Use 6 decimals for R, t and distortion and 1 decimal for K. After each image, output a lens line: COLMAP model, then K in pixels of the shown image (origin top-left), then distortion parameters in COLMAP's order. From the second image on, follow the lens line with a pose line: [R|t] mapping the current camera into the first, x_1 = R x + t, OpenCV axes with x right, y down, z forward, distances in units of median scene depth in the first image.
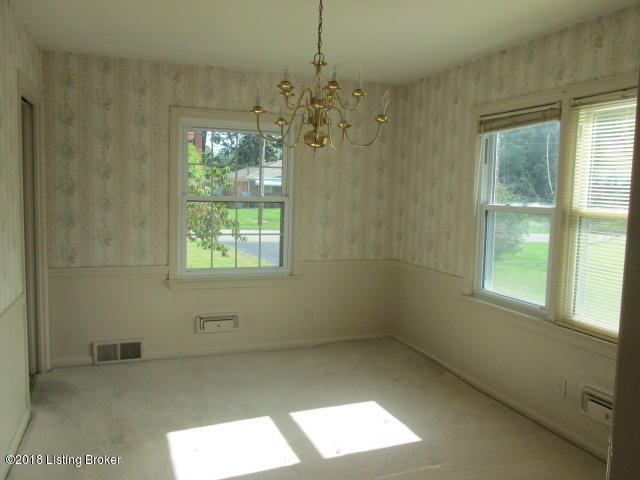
lens RADIAL K [[525.3, 0, 320.0], [0, 525.3, 240.0], [0, 0, 1]] dist [-0.007903, -0.005321]
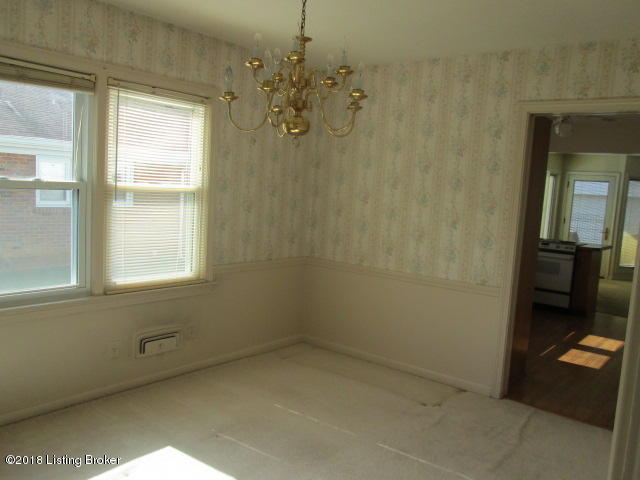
lens RADIAL K [[525.3, 0, 320.0], [0, 525.3, 240.0], [0, 0, 1]] dist [-0.007903, -0.005321]
pose [[-0.502217, -0.151593, 0.851350, -0.669466], [0.005540, 0.983930, 0.178469, -0.138670], [-0.864724, 0.094346, -0.493307, 1.204636]]
